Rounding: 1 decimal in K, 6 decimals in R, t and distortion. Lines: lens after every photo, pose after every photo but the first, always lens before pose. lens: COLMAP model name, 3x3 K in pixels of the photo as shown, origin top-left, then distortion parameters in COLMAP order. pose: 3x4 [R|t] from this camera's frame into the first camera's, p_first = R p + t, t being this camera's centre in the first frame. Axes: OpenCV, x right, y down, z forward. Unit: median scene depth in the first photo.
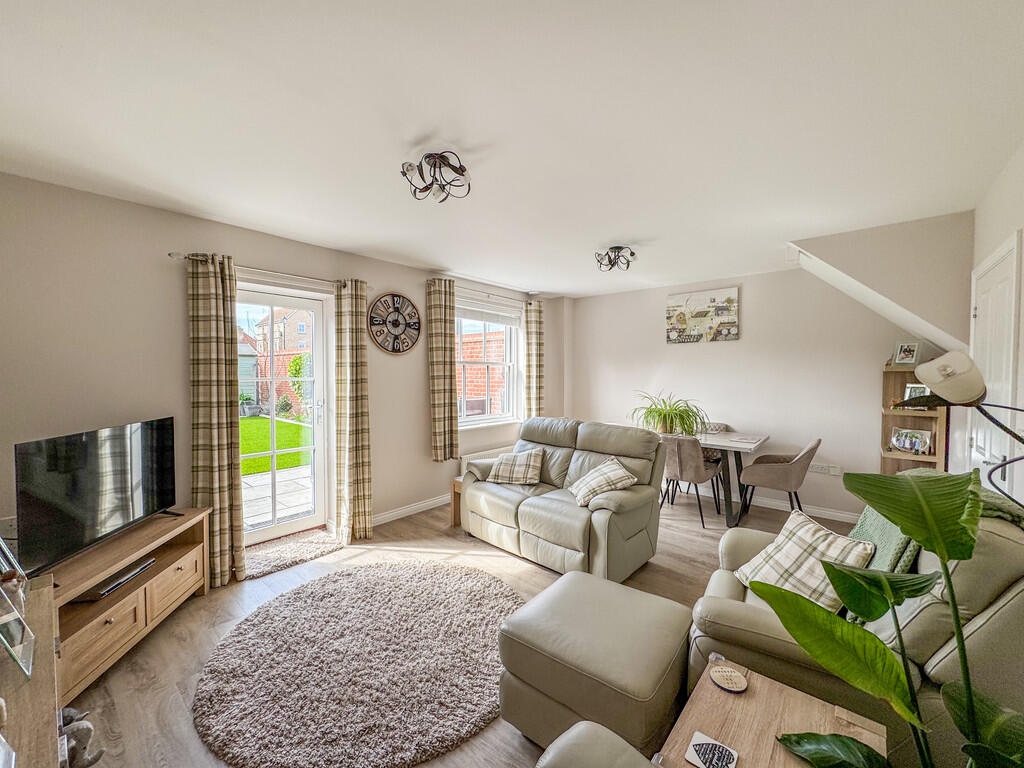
lens RADIAL K [[408.2, 0, 511.7], [0, 408.2, 382.0], [0, 0, 1]] dist [-0.004083, 0.000010]
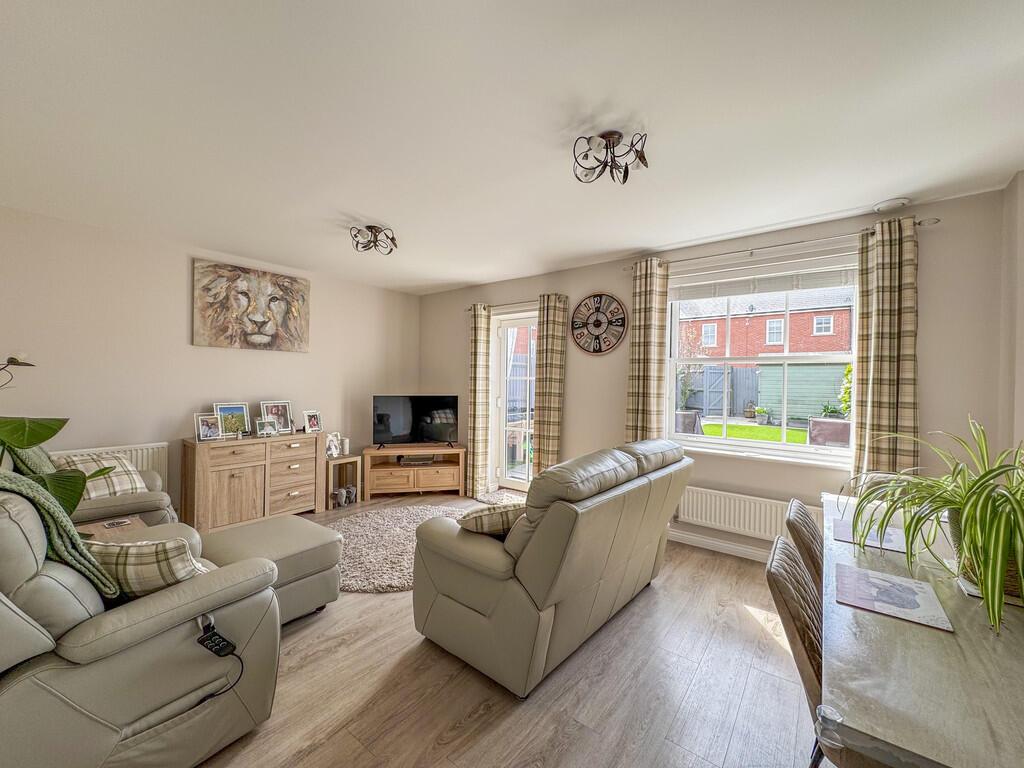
lens RADIAL K [[408.2, 0, 511.7], [0, 408.2, 382.0], [0, 0, 1]] dist [-0.004083, 0.000010]
pose [[0.048067, 0.003702, -0.998837, 0.638116], [-0.038047, 0.999274, 0.001873, 0.004573], [0.998119, 0.037912, 0.048173, 0.679699]]
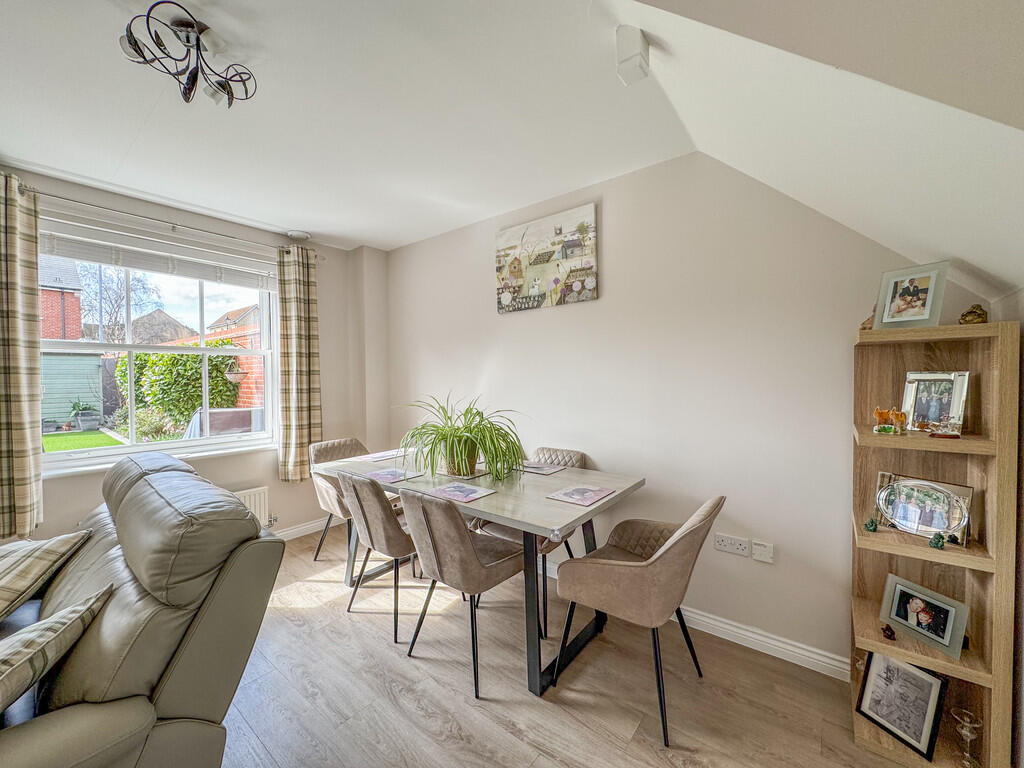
lens RADIAL K [[408.2, 0, 511.7], [0, 408.2, 382.0], [0, 0, 1]] dist [-0.004083, 0.000010]
pose [[0.999093, -0.008790, 0.041672, 0.433417], [0.009158, 0.999921, -0.008655, 0.011663], [-0.041593, 0.009029, 0.999094, 0.476650]]
